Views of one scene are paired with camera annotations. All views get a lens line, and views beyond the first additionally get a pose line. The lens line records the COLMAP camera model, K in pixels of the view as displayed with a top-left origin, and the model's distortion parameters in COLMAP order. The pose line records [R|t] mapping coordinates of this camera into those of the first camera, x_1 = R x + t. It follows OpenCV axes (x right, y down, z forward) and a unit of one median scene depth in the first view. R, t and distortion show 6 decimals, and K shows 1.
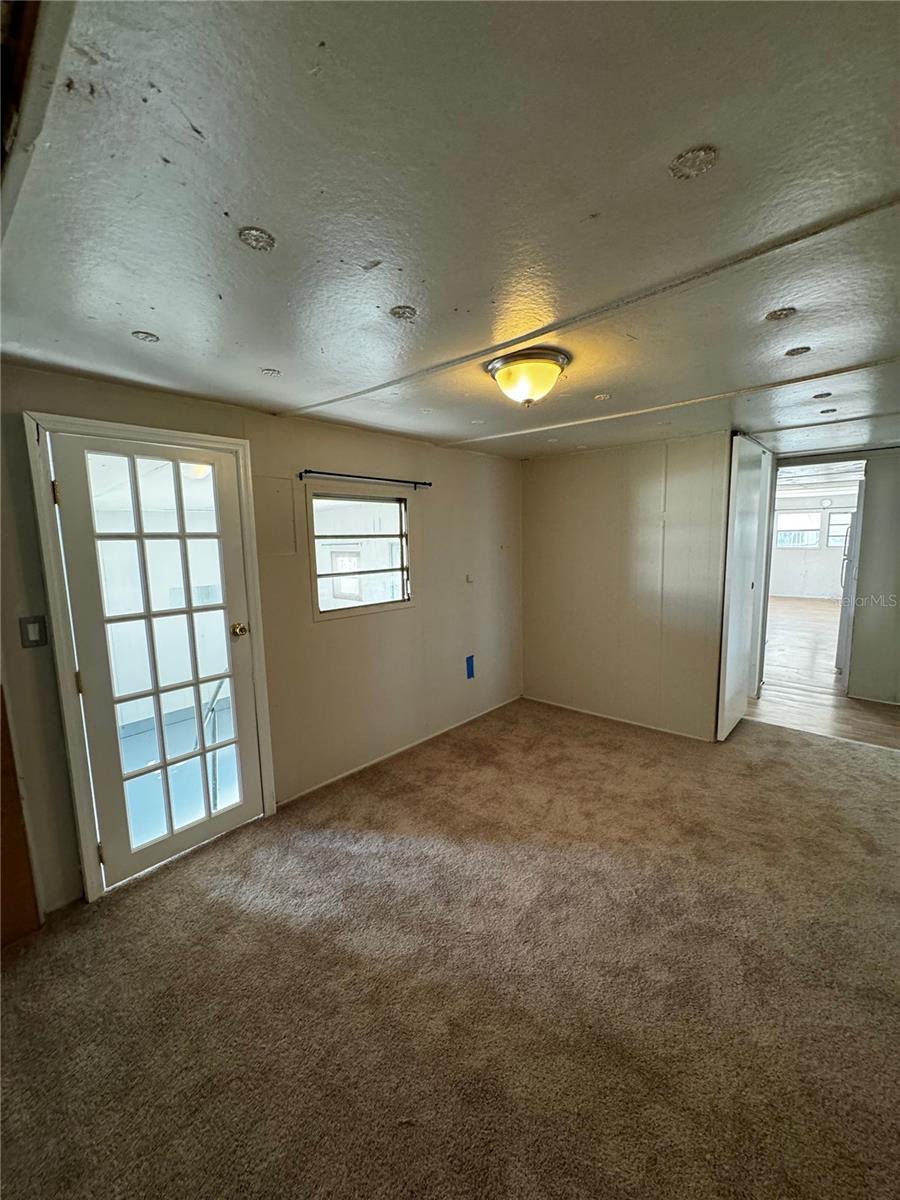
lens RADIAL K [[481.4, 0, 449.7], [0, 481.4, 603.1], [0, 0, 1]] dist [-0.003384, -0.000001]
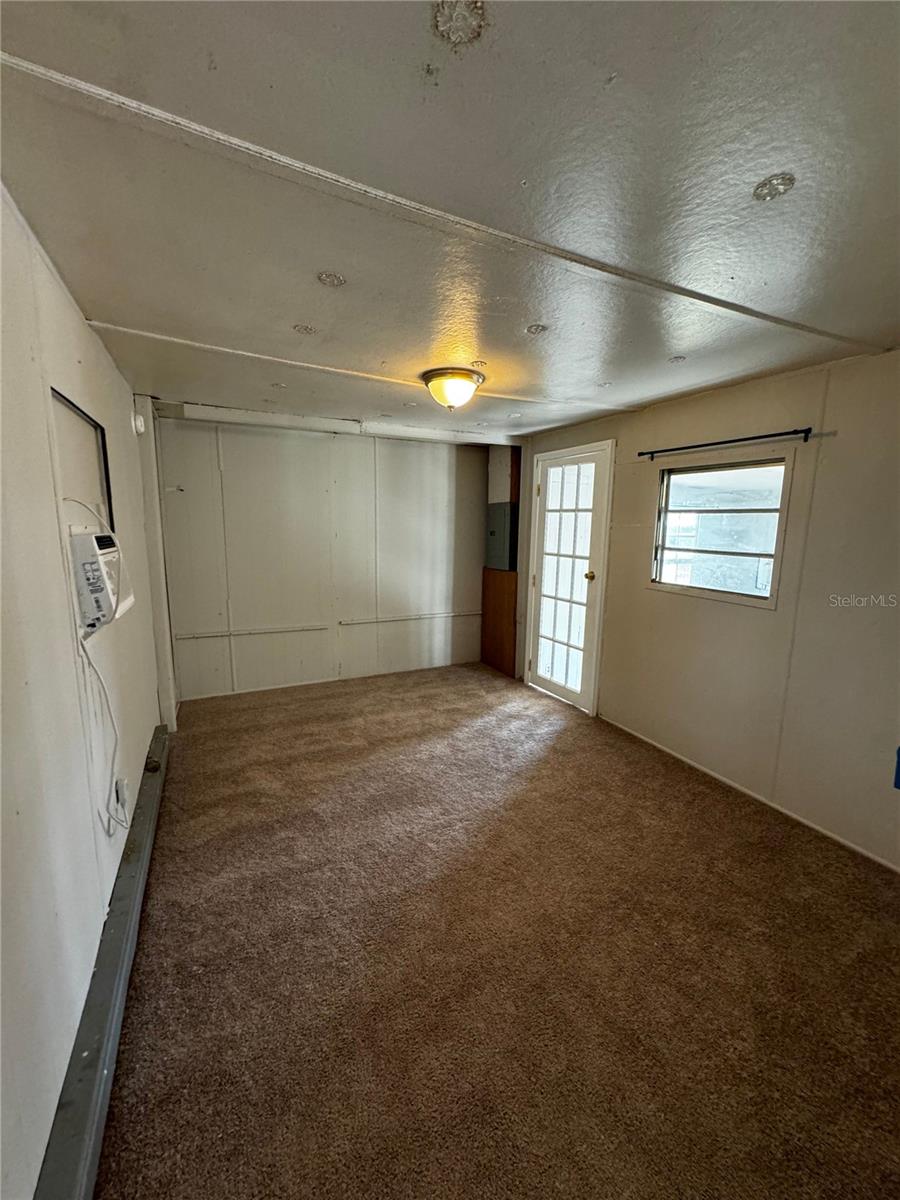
lens RADIAL K [[481.4, 0, 448.9], [0, 481.4, 597.3], [0, 0, 1]] dist [-0.003384, -0.000001]
pose [[-0.378711, 0.173290, -0.909147, 1.036225], [-0.115310, 0.965827, 0.232126, -0.168118], [0.918304, 0.192742, -0.345787, 1.114127]]
